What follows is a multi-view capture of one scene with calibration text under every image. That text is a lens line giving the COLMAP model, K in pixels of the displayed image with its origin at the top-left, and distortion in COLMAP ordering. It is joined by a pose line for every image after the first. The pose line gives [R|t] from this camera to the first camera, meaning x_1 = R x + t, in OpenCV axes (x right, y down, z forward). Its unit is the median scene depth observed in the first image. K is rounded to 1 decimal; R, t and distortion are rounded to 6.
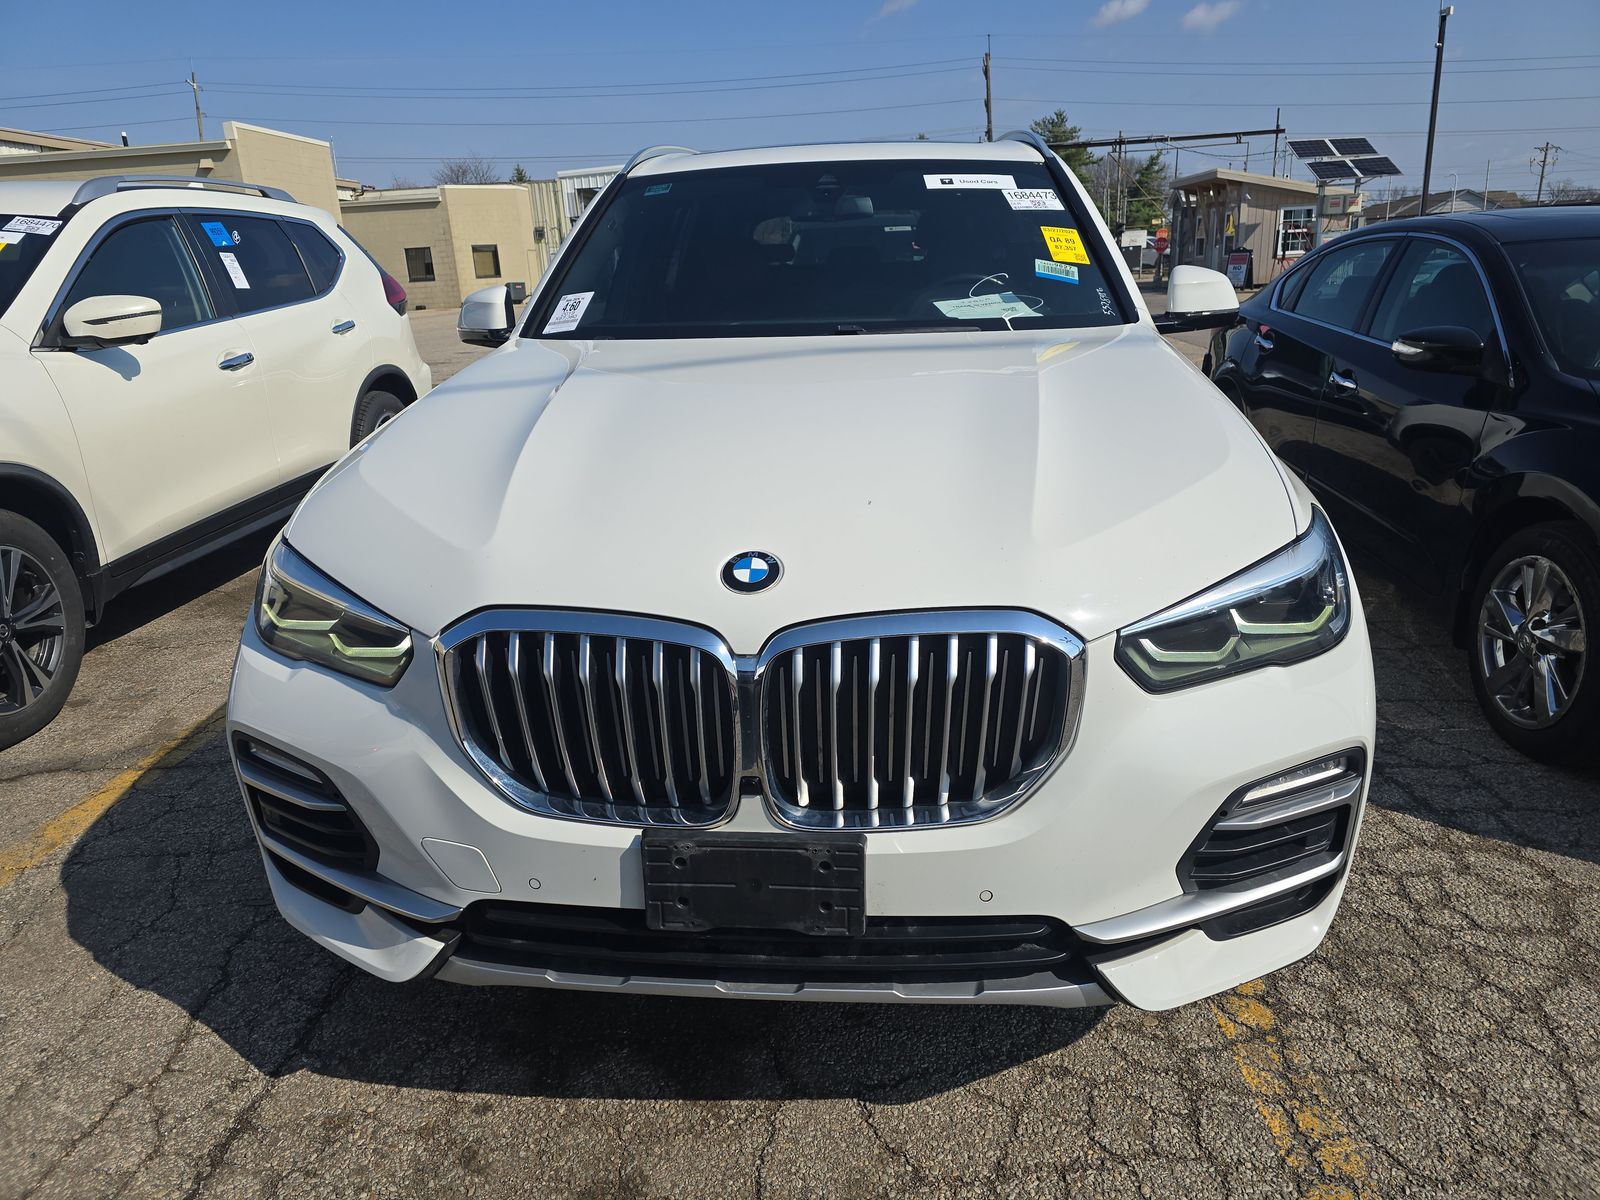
lens RADIAL K [[1083.9, 0, 795.5], [0, 1083.9, 602.6], [0, 0, 1]] dist [0.054043, -0.041039]
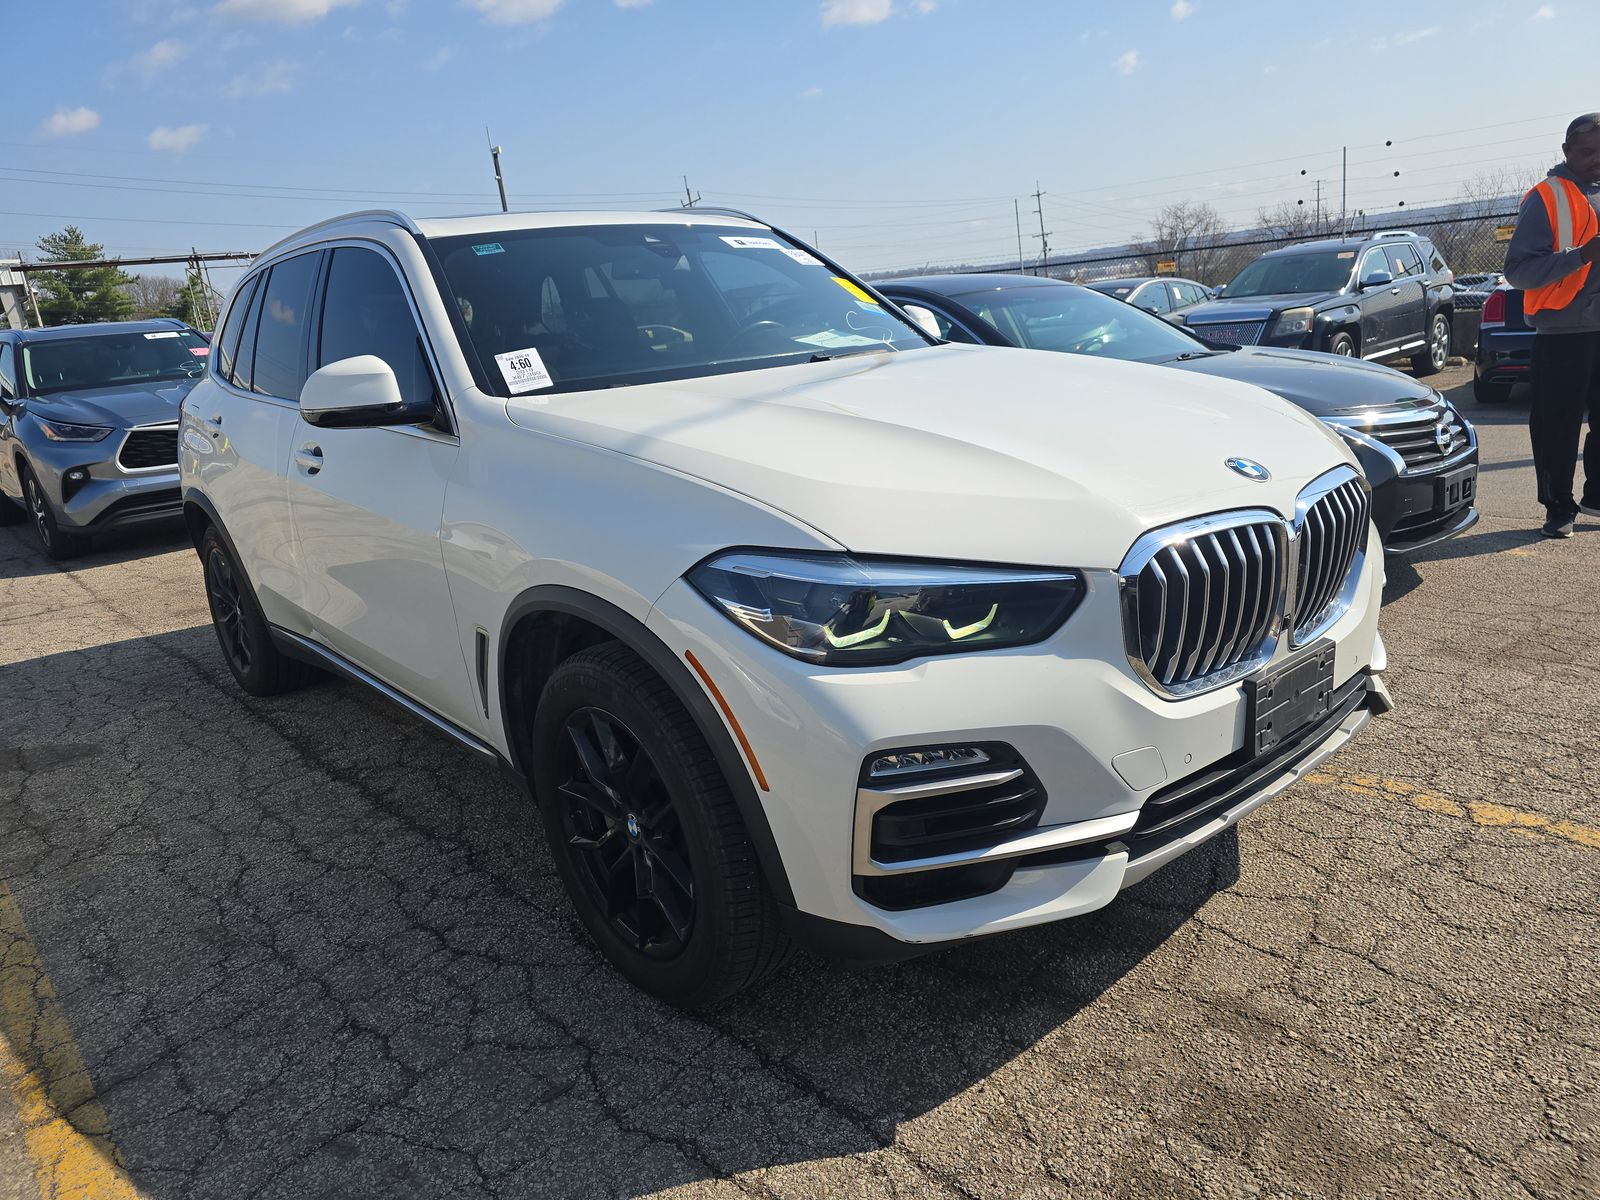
lens RADIAL K [[1083.9, 0, 795.8], [0, 1083.9, 602.6], [0, 0, 1]] dist [0.054043, -0.041039]
pose [[0.694147, -0.220614, 0.685193, -0.205616], [0.286786, 0.957828, 0.017862, -0.007656], [-0.660238, 0.184105, 0.728143, 0.059711]]
